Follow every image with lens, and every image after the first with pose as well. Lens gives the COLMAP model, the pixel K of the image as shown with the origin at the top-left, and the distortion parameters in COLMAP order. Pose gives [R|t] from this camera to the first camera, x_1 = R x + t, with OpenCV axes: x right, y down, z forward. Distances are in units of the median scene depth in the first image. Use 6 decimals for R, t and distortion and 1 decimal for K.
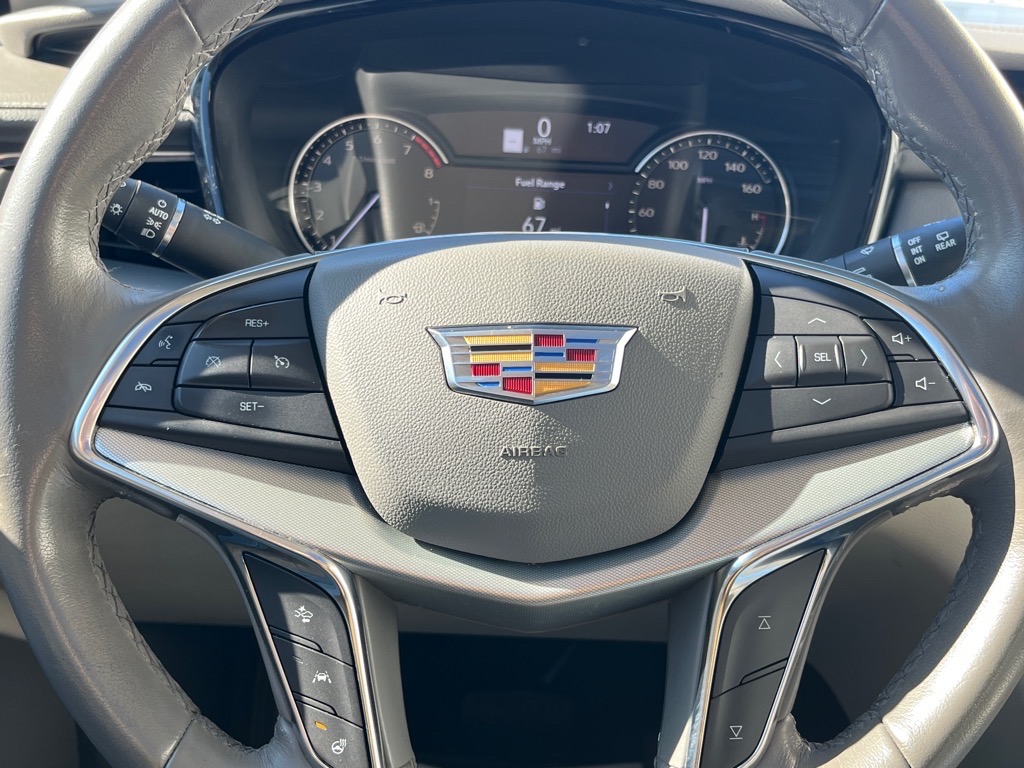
lens RADIAL K [[1095.8, 0, 512.0], [0, 1095.8, 384.0], [0, 0, 1]] dist [0.019573, -0.004651]
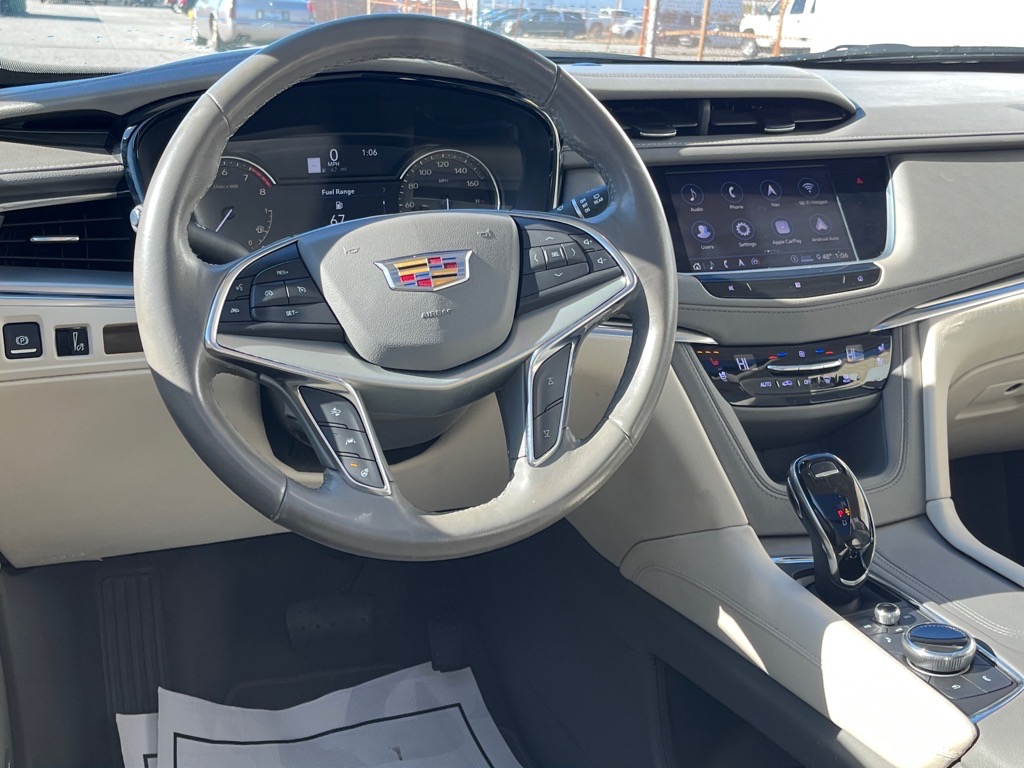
lens RADIAL K [[1224.0, 0, 512.0], [0, 1224.0, 384.0], [0, 0, 1]] dist [0.006641, -0.014928]
pose [[0.935783, -0.151392, 0.318419, -0.588910], [0.158949, 0.987284, 0.002276, 0.204951], [-0.314715, 0.048483, 0.947947, -1.206555]]
